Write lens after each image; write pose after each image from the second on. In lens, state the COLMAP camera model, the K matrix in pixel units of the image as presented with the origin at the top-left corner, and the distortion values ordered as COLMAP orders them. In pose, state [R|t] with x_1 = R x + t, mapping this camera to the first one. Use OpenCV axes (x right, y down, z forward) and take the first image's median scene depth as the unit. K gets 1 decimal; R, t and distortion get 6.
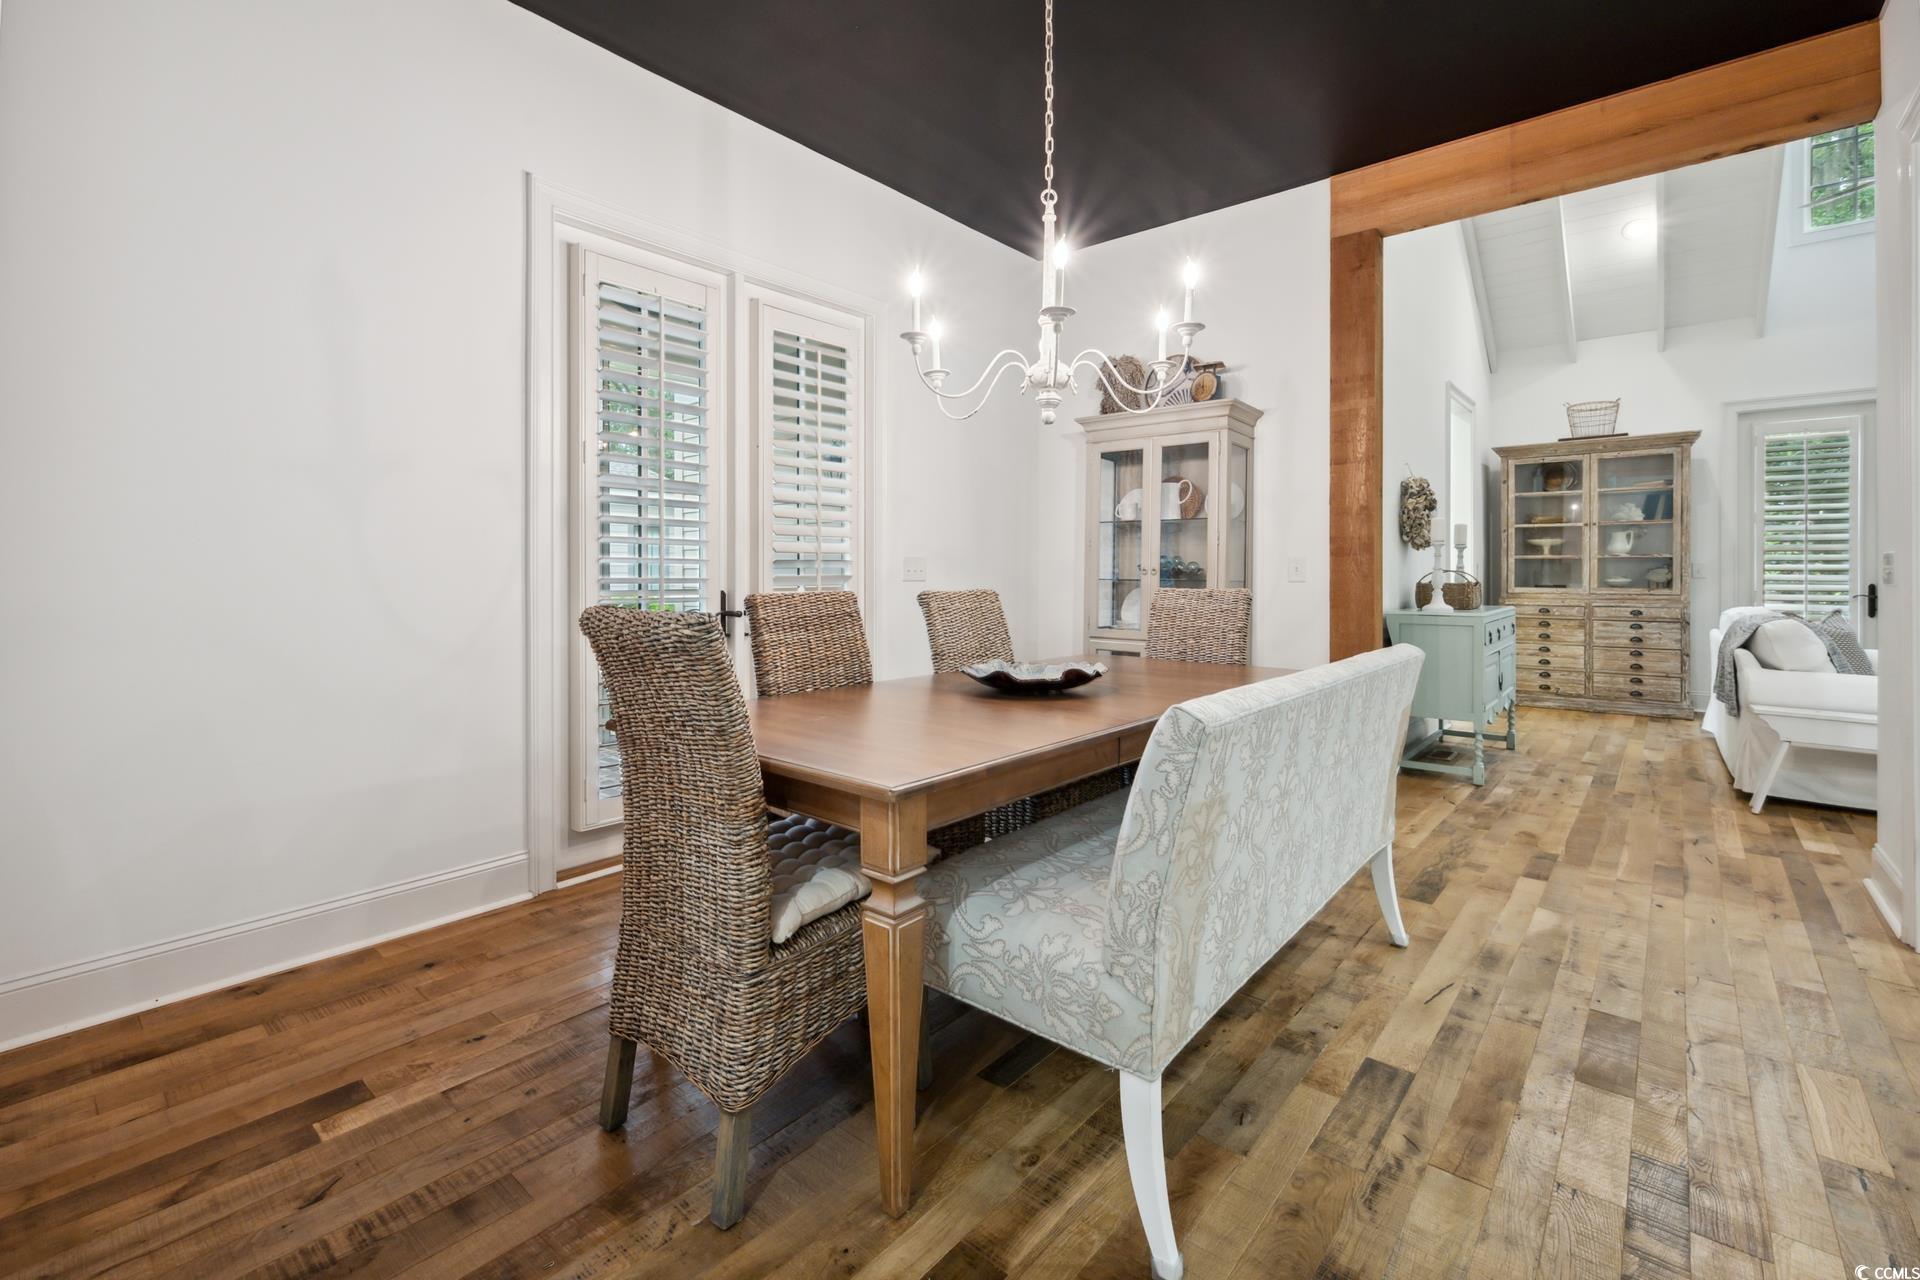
lens RADIAL K [[839.3, 0, 929.8], [0, 839.3, 573.1], [0, 0, 1]] dist [-0.009430, 0.000773]
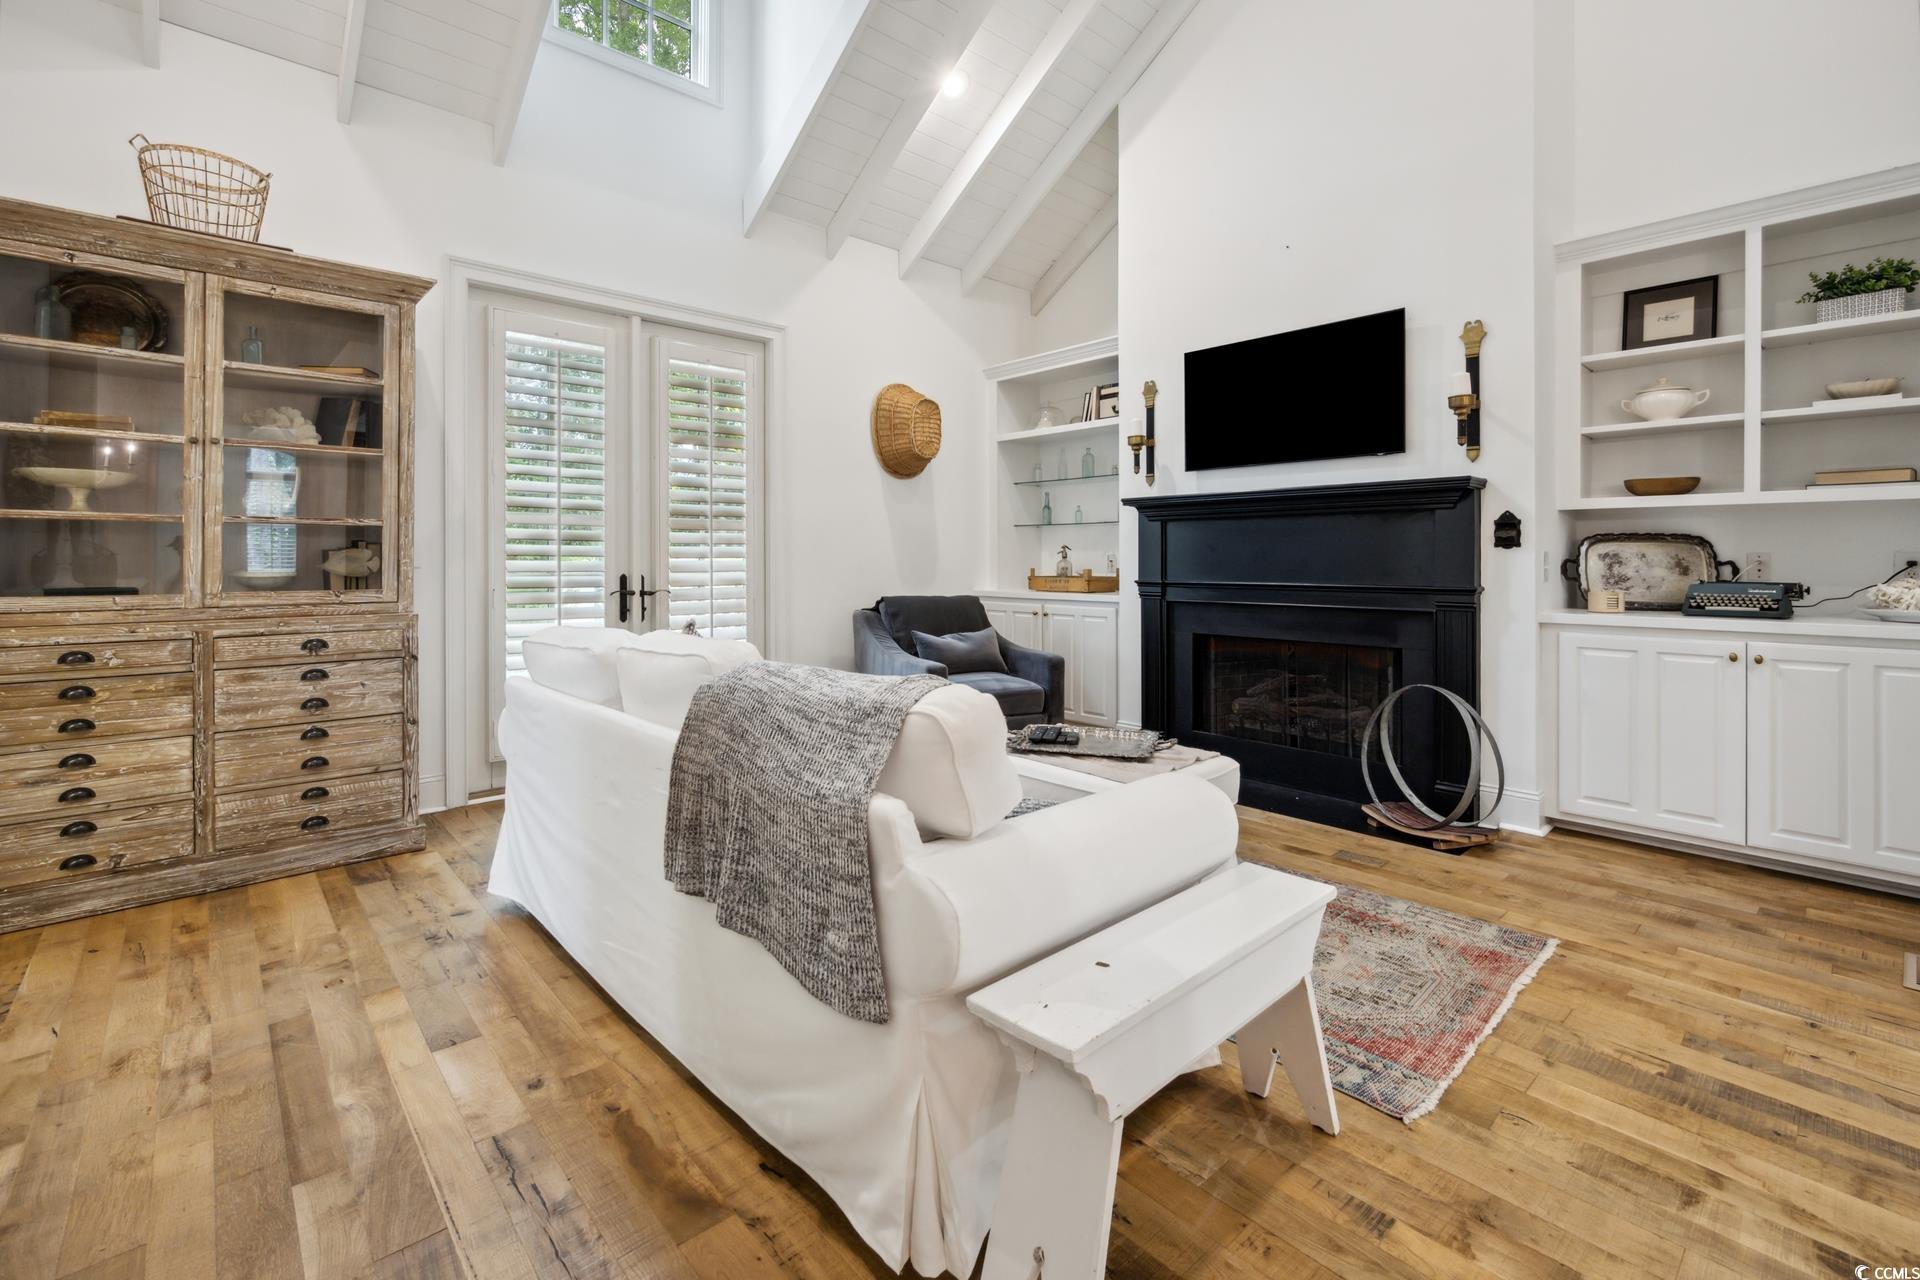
lens RADIAL K [[839.3, 0, 974.0], [0, 839.3, 559.1], [0, 0, 1]] dist [-0.009430, 0.000773]
pose [[0.085246, -0.001451, 0.996359, 0.415806], [-0.001338, 0.999998, 0.001571, -0.000482], [-0.996359, -0.001467, 0.085243, 0.590357]]
